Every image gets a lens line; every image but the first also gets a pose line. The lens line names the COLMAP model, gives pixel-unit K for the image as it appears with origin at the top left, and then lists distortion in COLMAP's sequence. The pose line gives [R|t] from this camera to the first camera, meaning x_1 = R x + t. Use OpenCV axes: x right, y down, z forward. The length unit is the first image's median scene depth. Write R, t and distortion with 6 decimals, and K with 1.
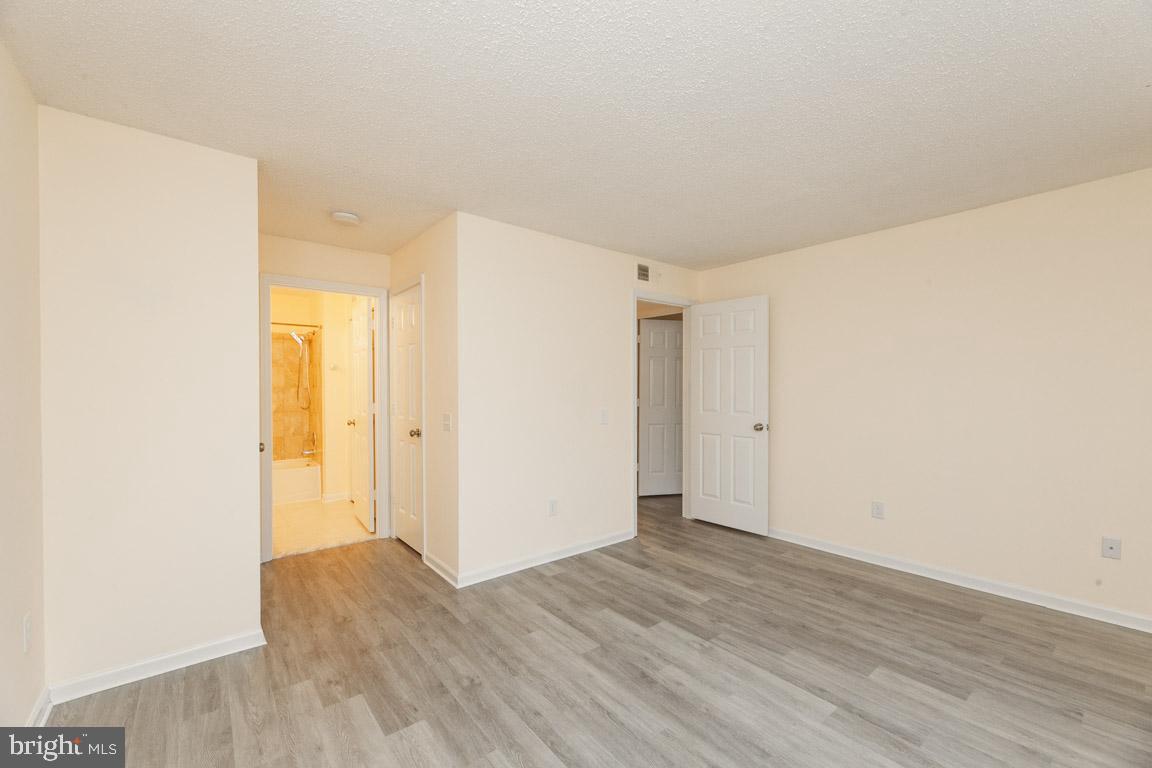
lens RADIAL K [[461.2, 0, 579.1], [0, 461.2, 390.5], [0, 0, 1]] dist [0.003613, -0.002940]
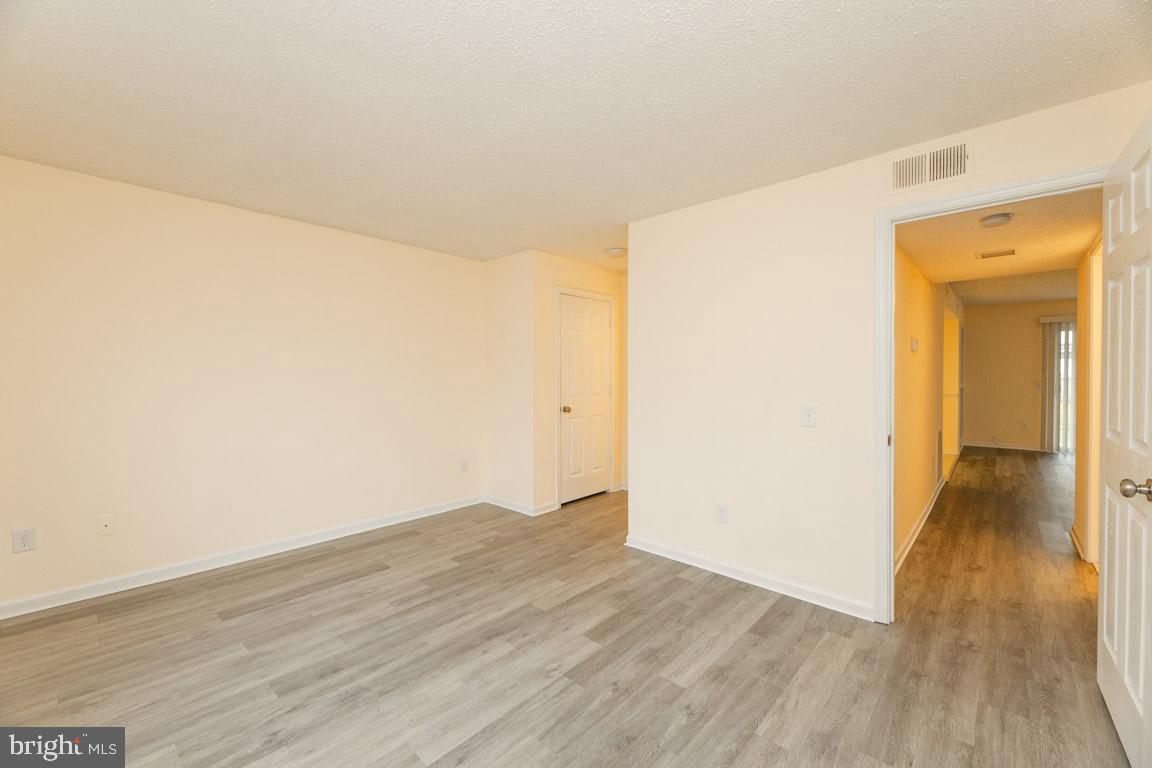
lens RADIAL K [[461.2, 0, 584.9], [0, 461.2, 382.0], [0, 0, 1]] dist [0.003613, -0.002940]
pose [[0.165826, 0.018346, -0.985984, 0.931374], [-0.008099, 0.999819, 0.017241, -0.002169], [0.986122, 0.005127, 0.165945, 0.759797]]
